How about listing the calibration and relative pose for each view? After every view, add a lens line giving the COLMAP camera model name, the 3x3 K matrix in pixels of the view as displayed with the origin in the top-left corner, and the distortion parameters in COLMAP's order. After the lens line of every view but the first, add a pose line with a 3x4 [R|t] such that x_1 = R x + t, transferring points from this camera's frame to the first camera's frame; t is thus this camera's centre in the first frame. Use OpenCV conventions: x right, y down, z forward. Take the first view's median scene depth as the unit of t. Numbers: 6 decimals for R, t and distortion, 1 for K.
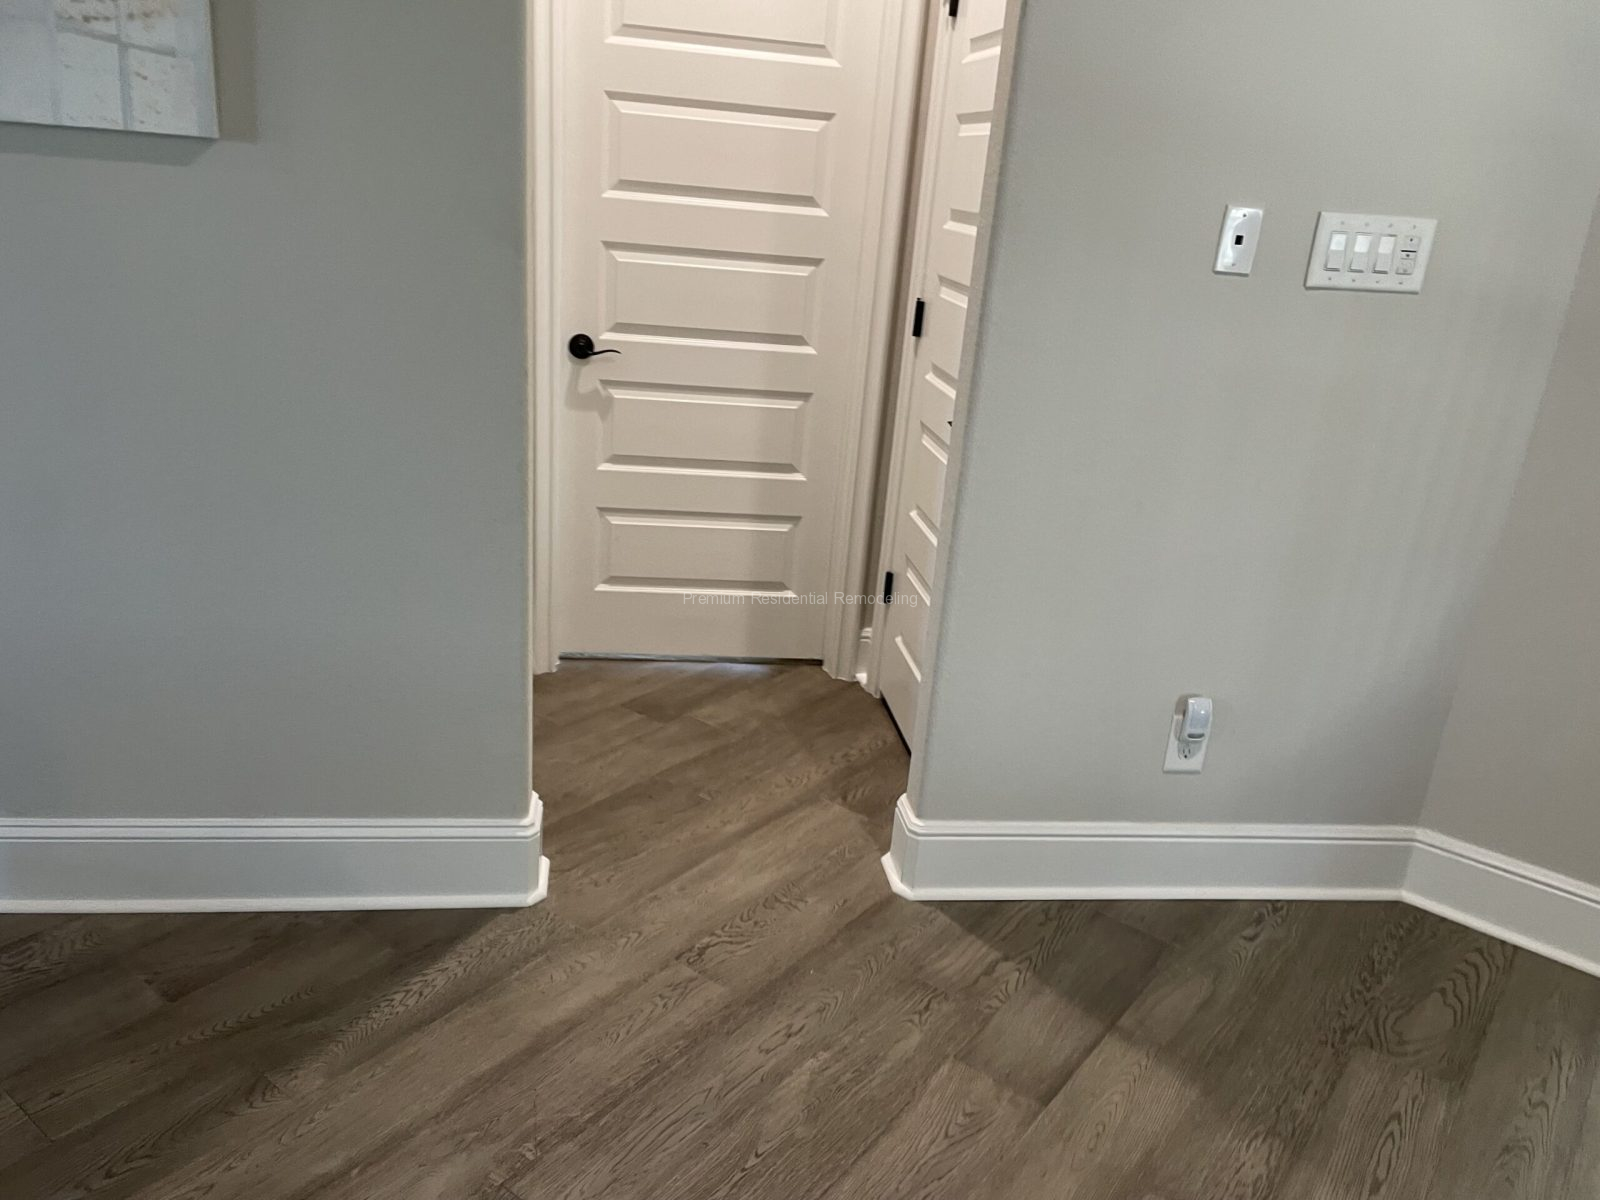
lens RADIAL K [[1212.5, 0, 817.1], [0, 1212.5, 608.4], [0, 0, 1]] dist [0.106005, -0.129829]
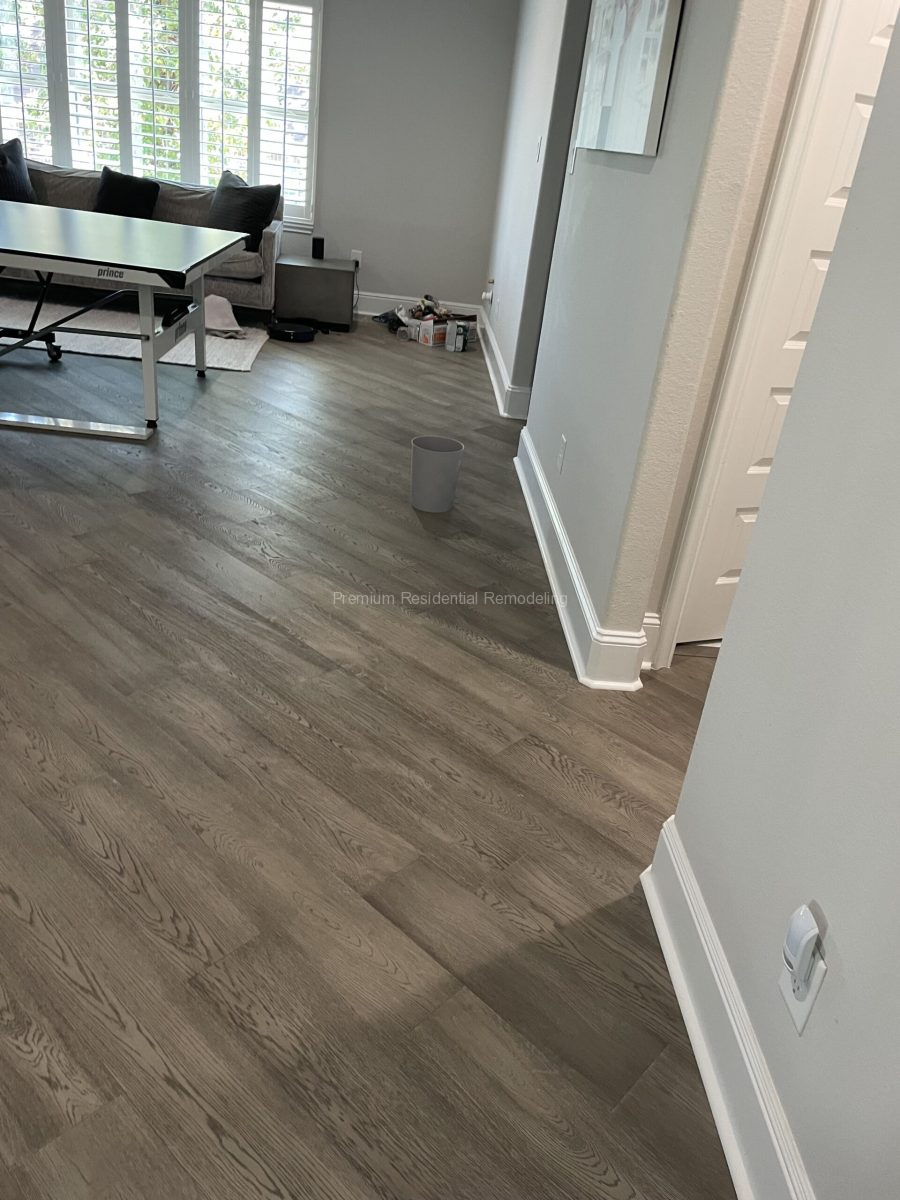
lens RADIAL K [[909.4, 0, 461.1], [0, 909.4, 584.6], [0, 0, 1]] dist [0.106005, -0.129829]
pose [[-0.089175, 0.344303, -0.934614, 0.743129], [-0.451153, 0.822608, 0.346088, -0.164575], [0.887980, 0.452517, 0.081977, 0.711071]]
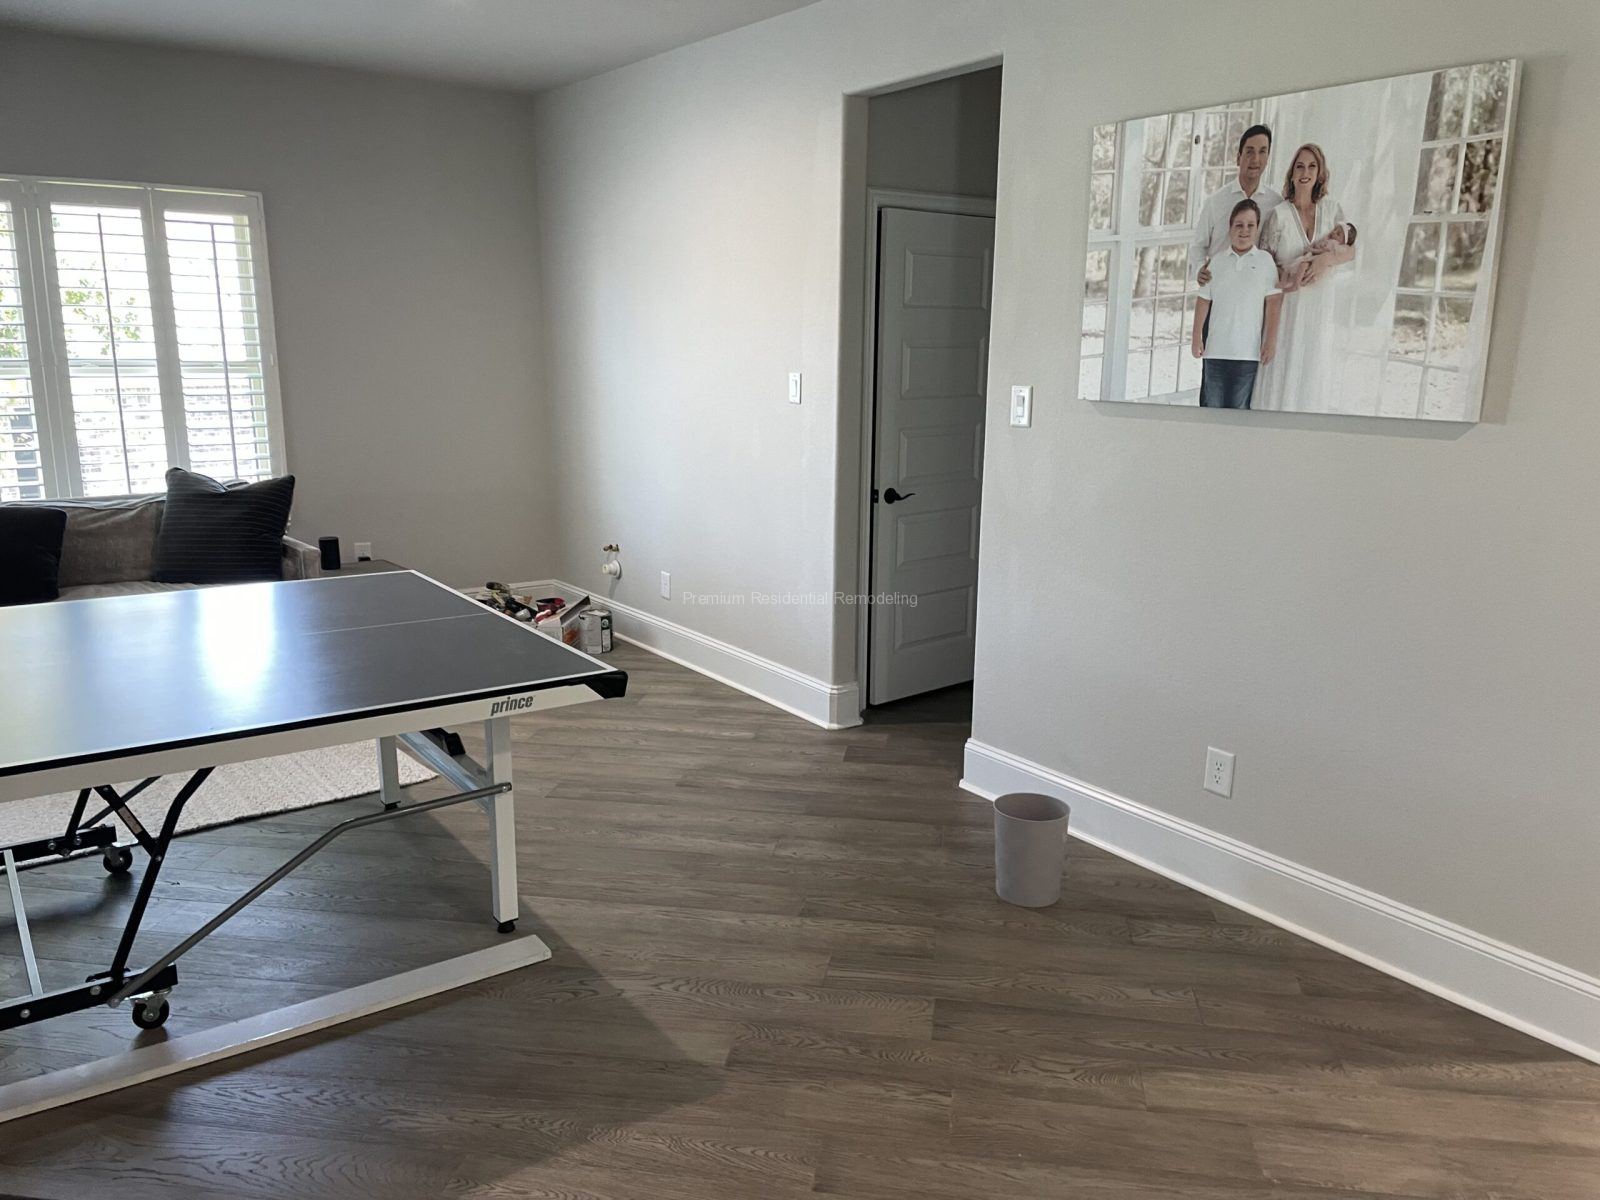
lens RADIAL K [[1212.5, 0, 801.1], [0, 1212.5, 609.0], [0, 0, 1]] dist [0.106005, -0.129829]
pose [[0.472503, 0.115540, -0.873723, 0.340464], [-0.268278, 0.963179, -0.017713, 0.056858], [0.839505, 0.242769, 0.486101, -0.253444]]
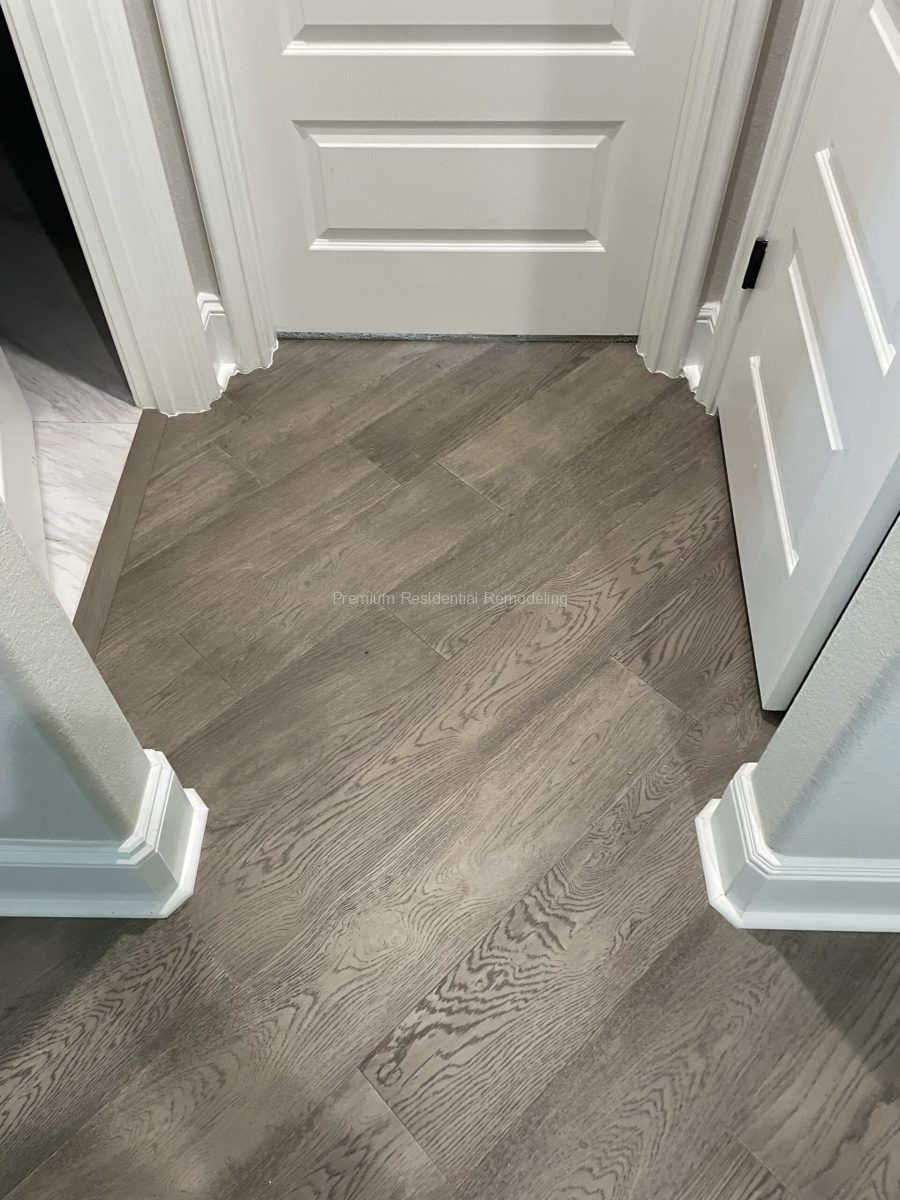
lens RADIAL K [[909.4, 0, 440.9], [0, 909.4, 600.0], [0, 0, 1]] dist [0.106005, -0.129829]
pose [[0.981694, 0.074183, -0.175423, -0.004159], [0.031684, 0.844592, 0.534472, -0.177053], [0.187810, -0.530246, 0.826781, 0.675129]]
